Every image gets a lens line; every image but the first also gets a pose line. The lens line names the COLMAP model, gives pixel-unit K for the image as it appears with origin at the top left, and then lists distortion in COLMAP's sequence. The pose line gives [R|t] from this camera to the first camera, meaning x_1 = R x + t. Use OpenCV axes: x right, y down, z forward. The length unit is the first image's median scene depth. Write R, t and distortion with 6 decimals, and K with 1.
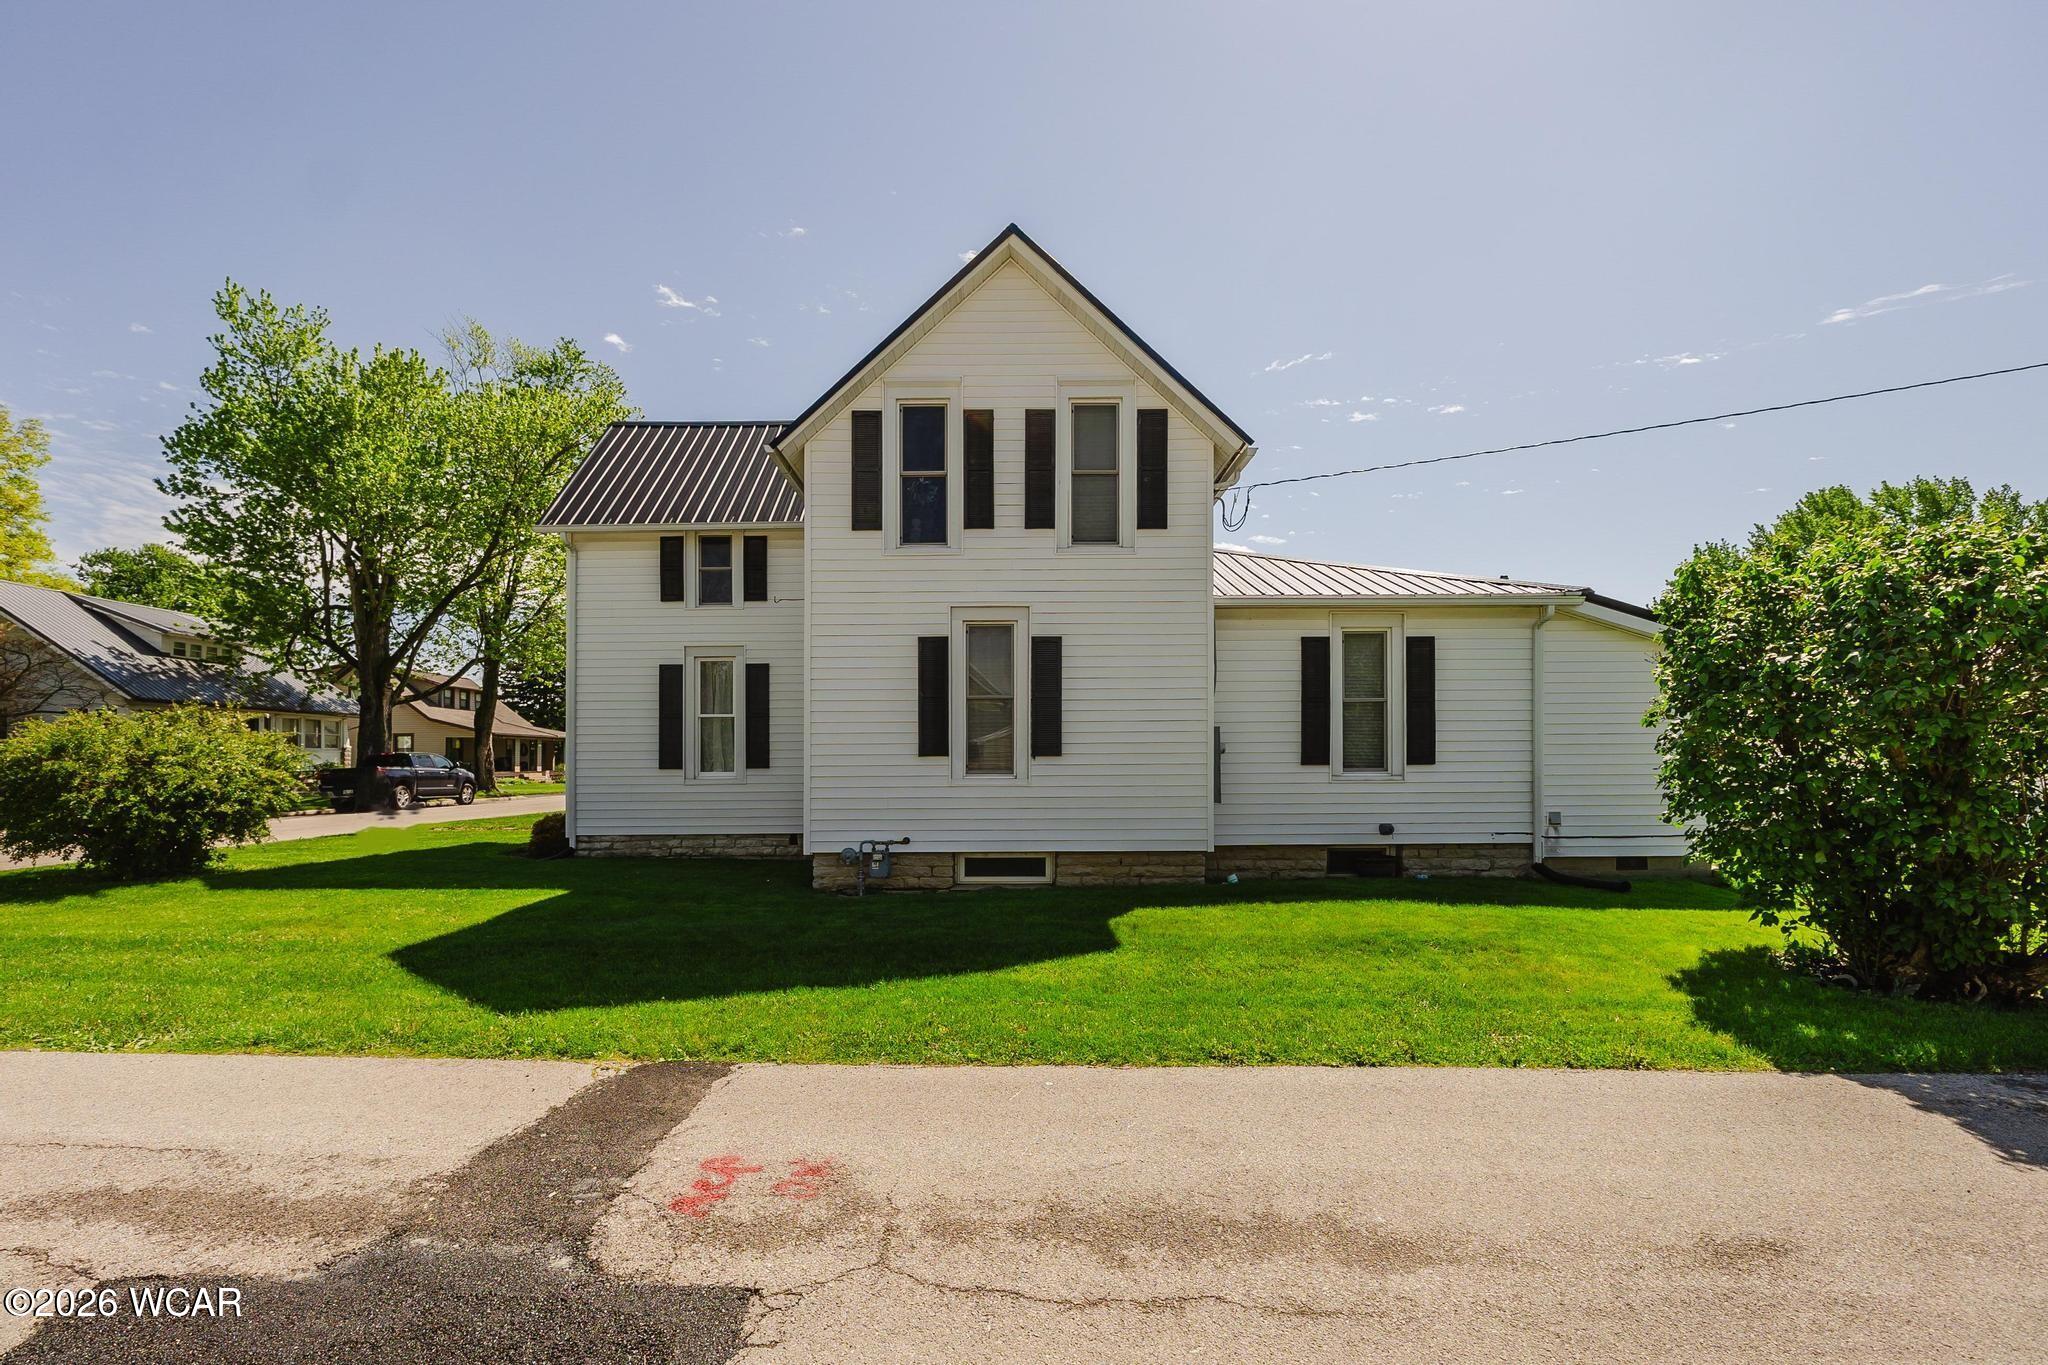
lens RADIAL K [[870.1, 0, 1024.0], [0, 870.1, 682.5], [0, 0, 1]] dist [-0.000226, -0.000004]
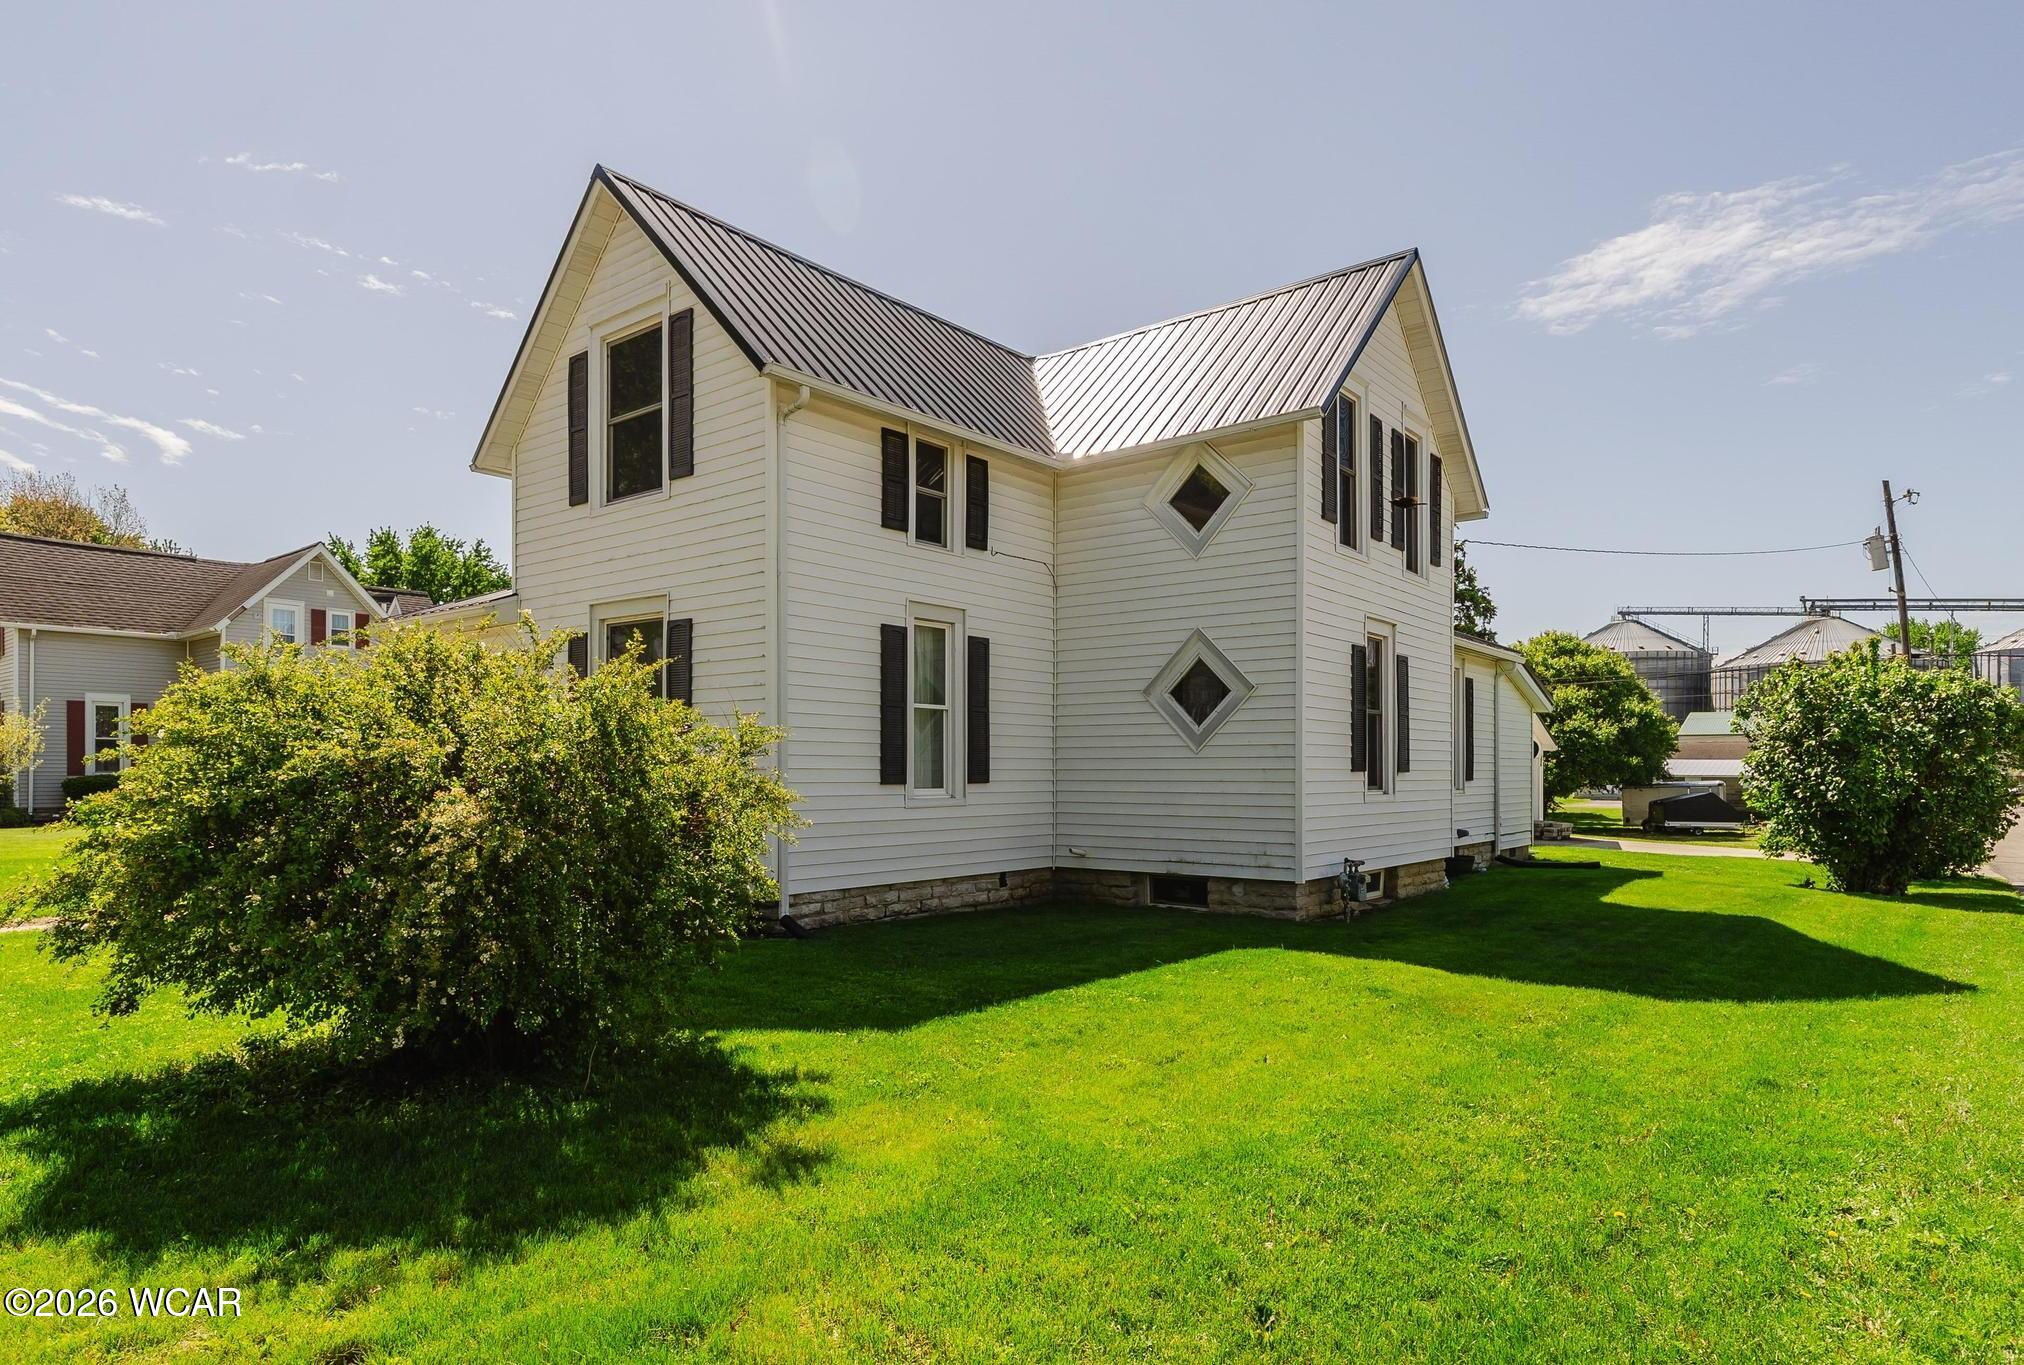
lens RADIAL K [[1192.5, 0, 1012.0], [0, 1192.5, 682.5], [0, 0, 1]] dist [0.000607, 0.000035]
pose [[0.613660, 0.068771, 0.786570, -1.049582], [-0.073198, 0.996865, -0.030050, 0.042202], [-0.786170, -0.039135, 0.616770, 0.368519]]
